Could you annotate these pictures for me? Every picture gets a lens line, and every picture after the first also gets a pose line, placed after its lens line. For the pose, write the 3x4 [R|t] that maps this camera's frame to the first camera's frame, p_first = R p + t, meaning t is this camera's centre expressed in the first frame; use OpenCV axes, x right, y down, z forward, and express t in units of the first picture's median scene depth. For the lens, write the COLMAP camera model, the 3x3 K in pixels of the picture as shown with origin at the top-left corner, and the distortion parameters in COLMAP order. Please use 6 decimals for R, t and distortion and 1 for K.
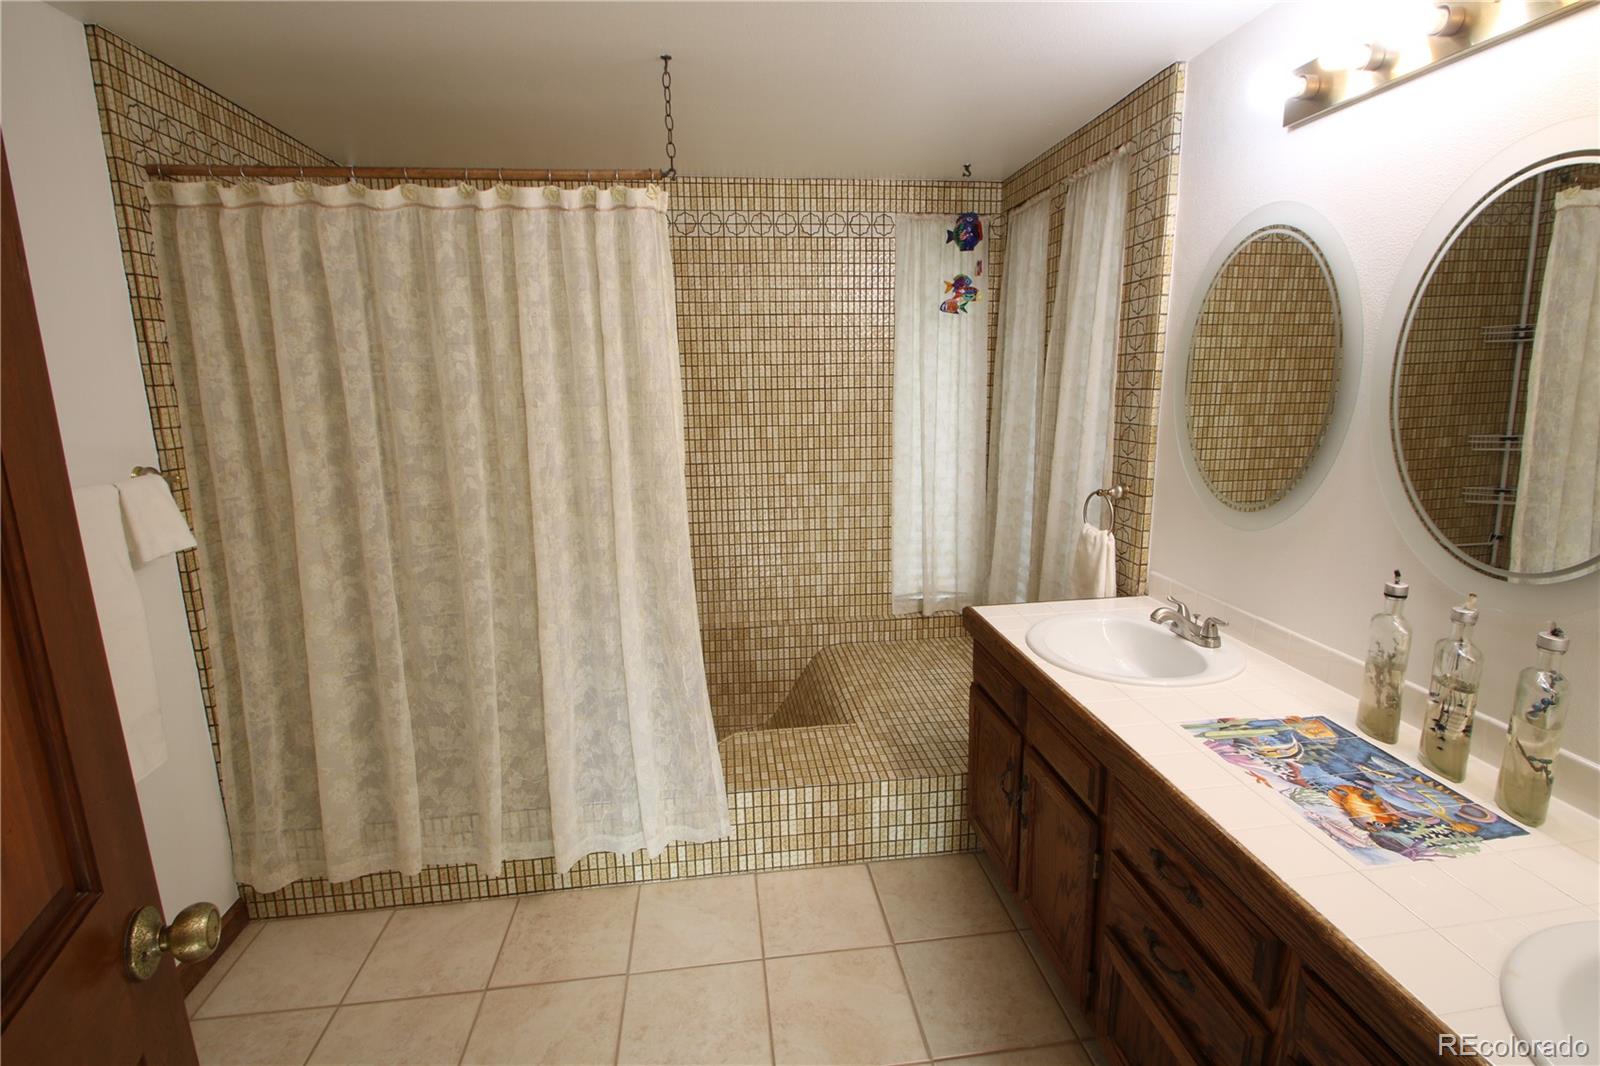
lens RADIAL K [[757.9, 0, 795.8], [0, 757.9, 528.9], [0, 0, 1]] dist [0.006441, -0.009579]
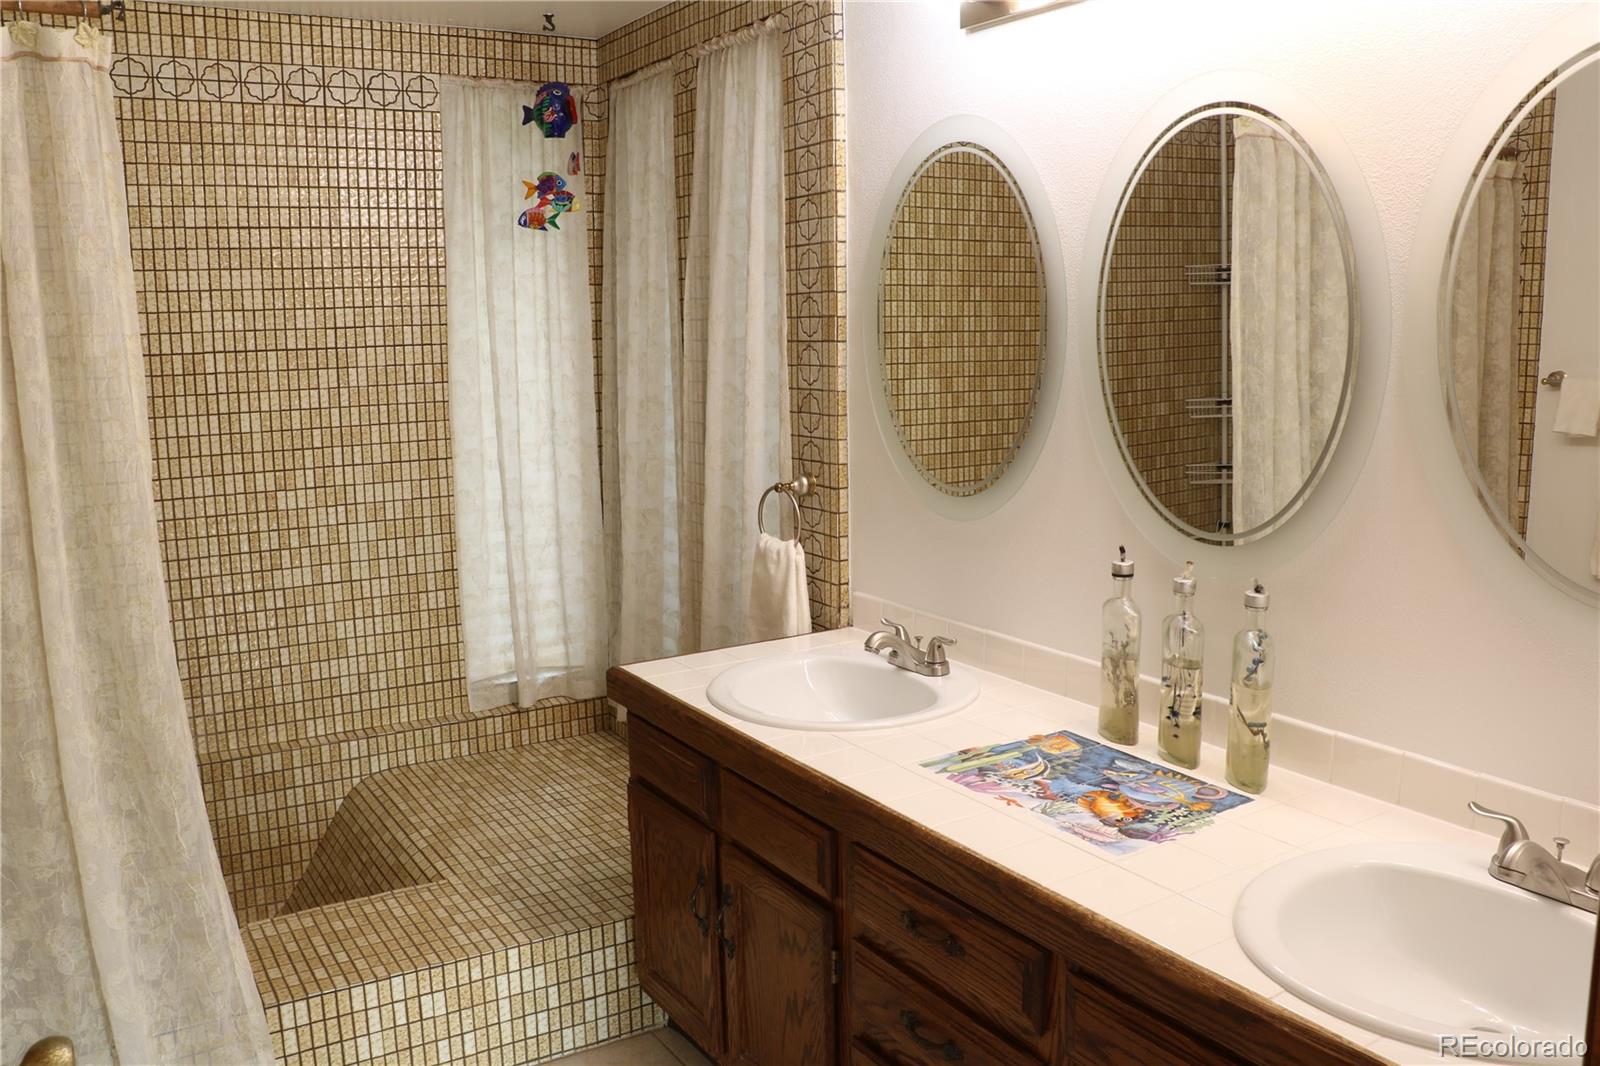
lens RADIAL K [[1314.6, 0, 792.7], [0, 1314.6, 534.0], [0, 0, 1]] dist [-0.139974, 0.106268]
pose [[0.910718, -0.066101, 0.407704, -0.089337], [0.082452, 0.996338, -0.022644, 0.024310], [-0.404714, 0.054238, 0.912833, -0.119286]]
